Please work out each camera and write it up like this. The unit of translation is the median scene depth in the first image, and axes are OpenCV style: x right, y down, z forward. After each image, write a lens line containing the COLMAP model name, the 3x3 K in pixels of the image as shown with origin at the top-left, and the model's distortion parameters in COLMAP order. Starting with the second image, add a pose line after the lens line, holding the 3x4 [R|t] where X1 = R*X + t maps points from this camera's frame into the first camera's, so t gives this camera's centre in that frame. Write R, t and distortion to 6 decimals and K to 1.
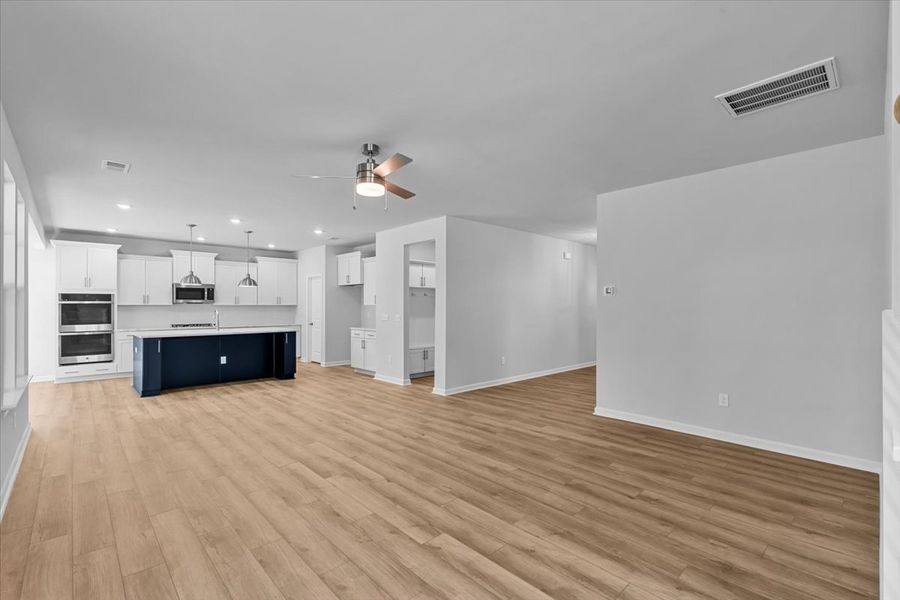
lens RADIAL K [[403.7, 0, 455.6], [0, 403.7, 307.4], [0, 0, 1]] dist [-0.004540, -0.000081]
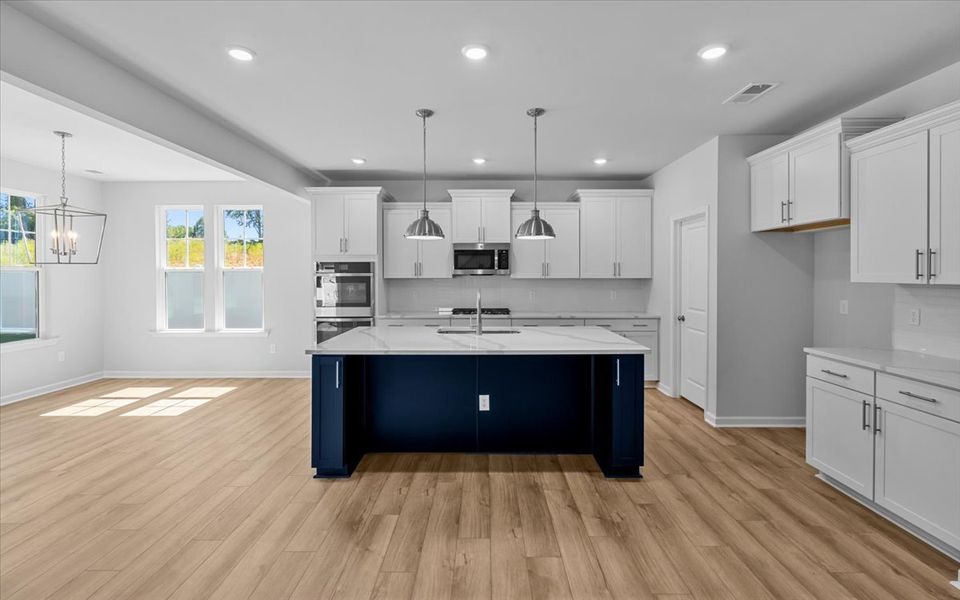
lens RADIAL K [[424.2, 0, 483.4], [0, 424.2, 278.2], [0, 0, 1]] dist [-0.000708, 0.000168]
pose [[0.722668, 0.006186, -0.691167, -0.390842], [-0.001941, 0.999974, 0.006920, -0.019402], [0.691192, -0.003659, 0.722662, 1.032278]]
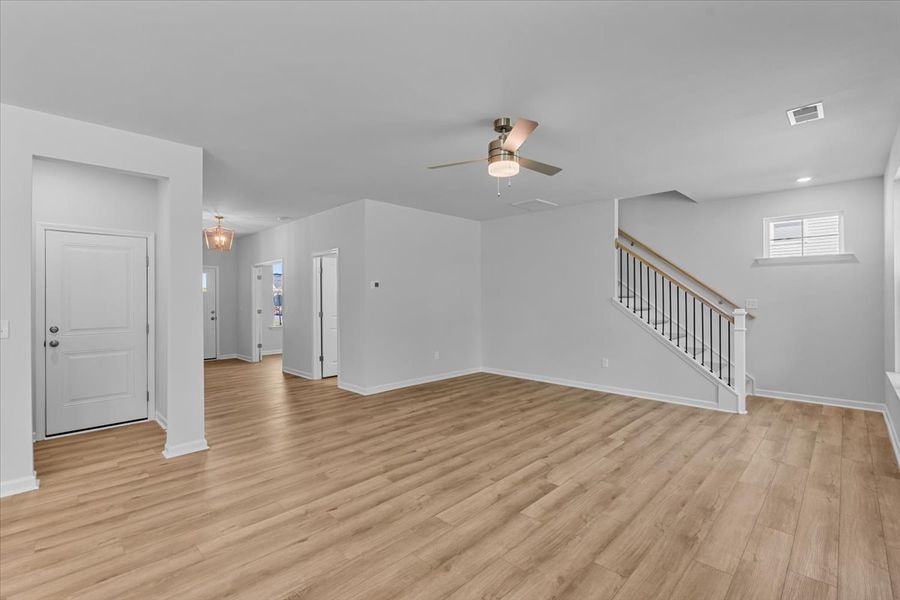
lens RADIAL K [[403.7, 0, 450.5], [0, 403.7, 291.1], [0, 0, 1]] dist [-0.004540, -0.000081]
pose [[-0.029415, 0.016420, 0.999432, -0.860421], [0.009927, 0.999821, -0.016134, -0.001637], [-0.999518, 0.009447, -0.029573, 0.883105]]
